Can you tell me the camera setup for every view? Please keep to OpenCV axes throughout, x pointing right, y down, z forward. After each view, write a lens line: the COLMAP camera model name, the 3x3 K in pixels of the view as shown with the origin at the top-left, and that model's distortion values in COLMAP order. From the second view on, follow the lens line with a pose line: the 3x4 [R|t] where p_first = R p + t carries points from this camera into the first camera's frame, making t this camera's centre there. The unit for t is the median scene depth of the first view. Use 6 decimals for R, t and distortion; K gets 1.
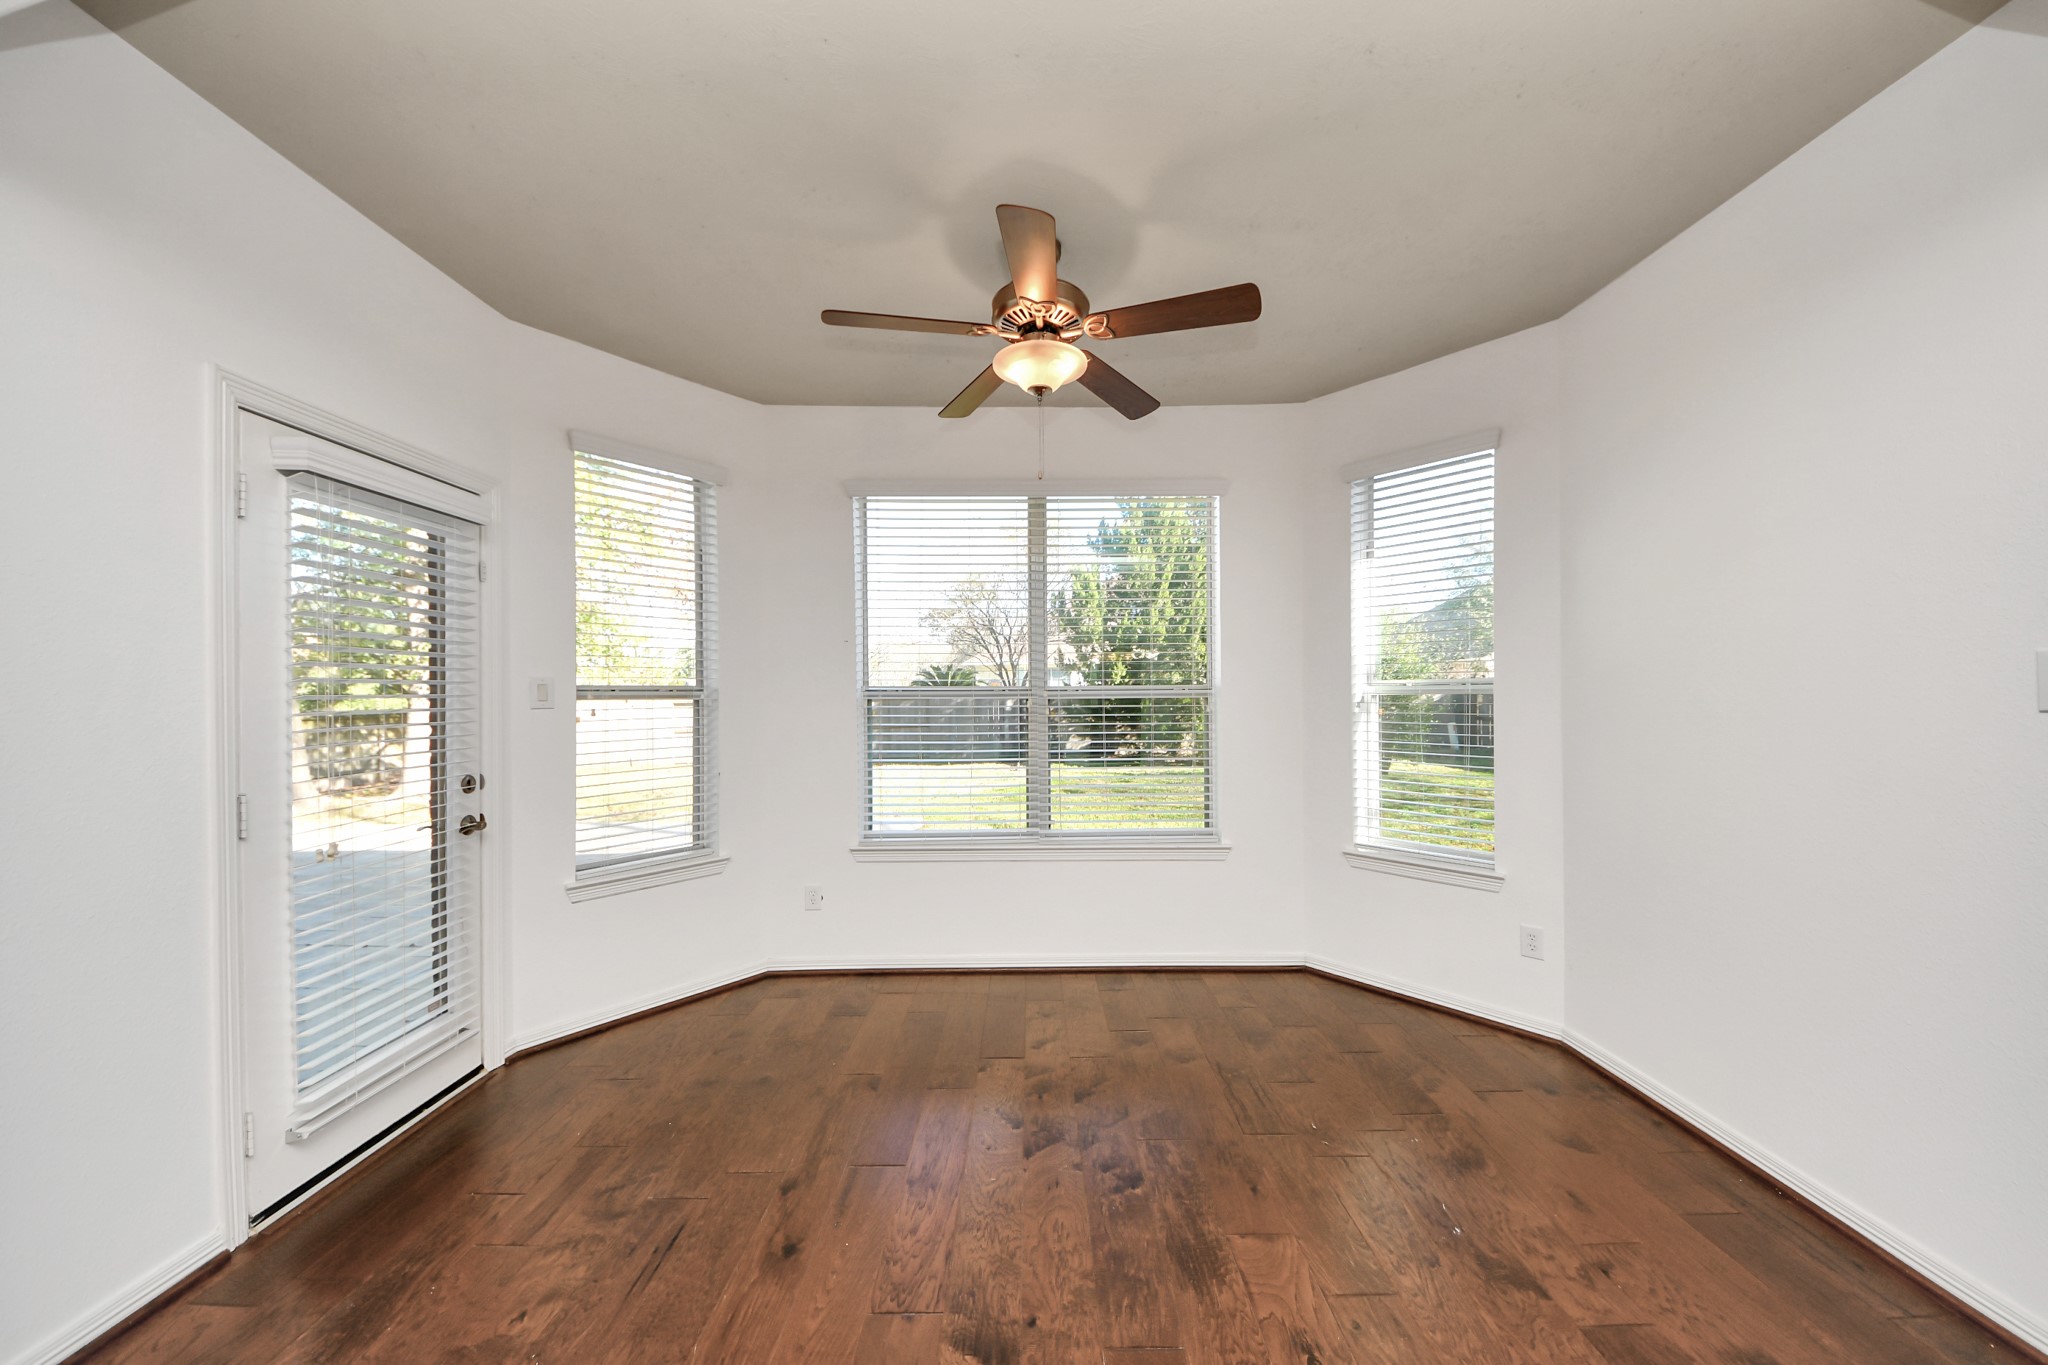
lens RADIAL K [[729.4, 0, 1030.7], [0, 729.4, 697.3], [0, 0, 1]] dist [0.022180, -0.017483]
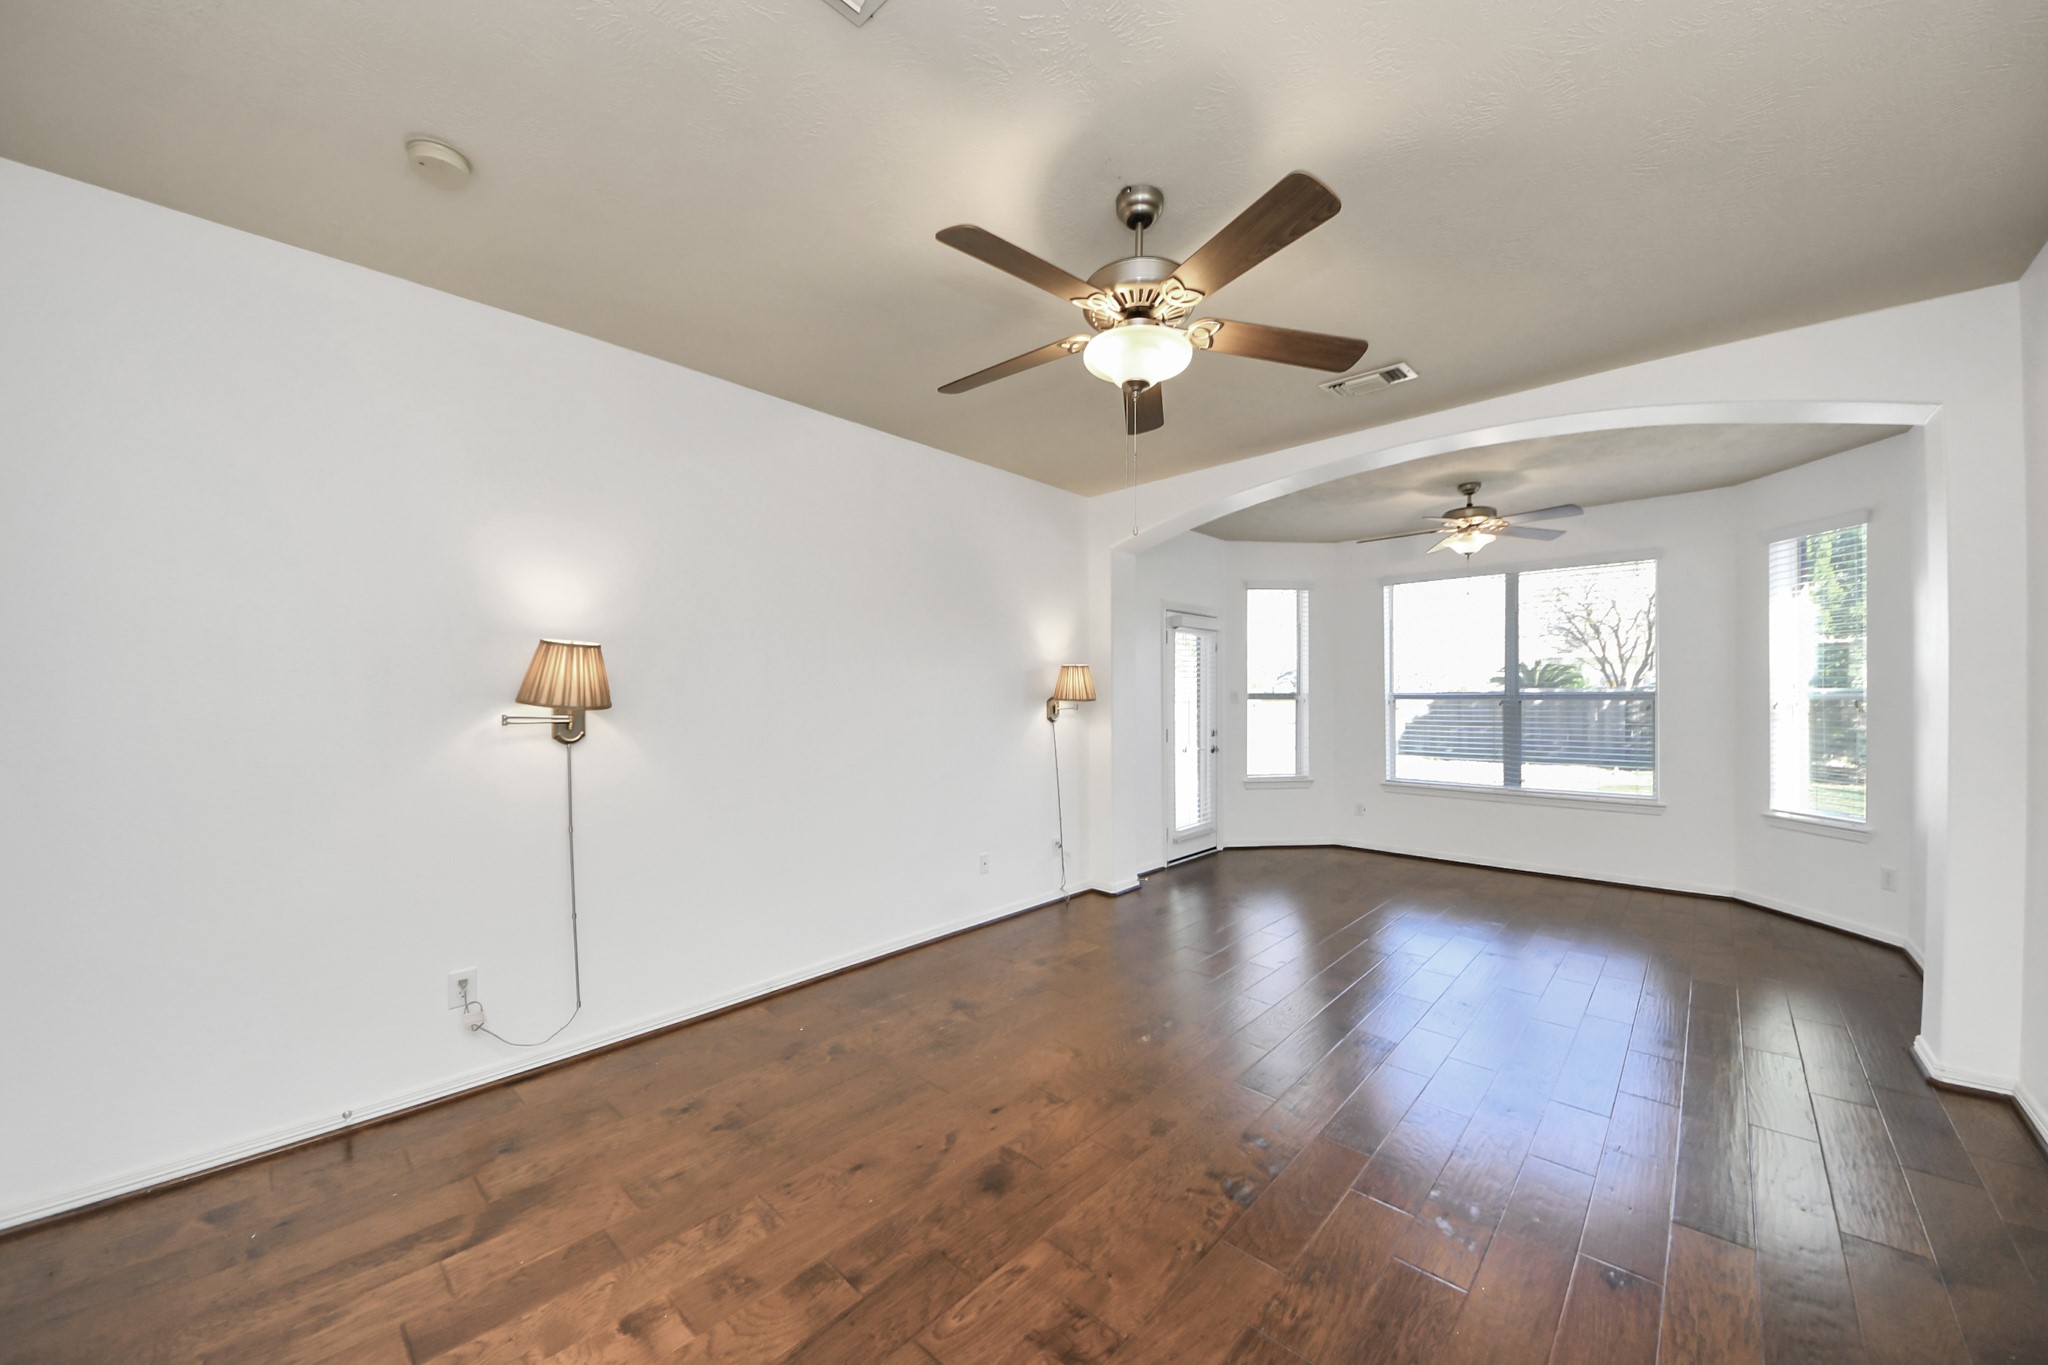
lens RADIAL K [[729.4, 0, 1030.7], [0, 729.4, 697.3], [0, 0, 1]] dist [0.022180, -0.017483]
pose [[0.736836, 0.005924, -0.676045, 0.412015], [-0.001635, 0.999974, 0.006981, -0.018576], [0.676069, -0.004039, 0.736827, -1.119139]]
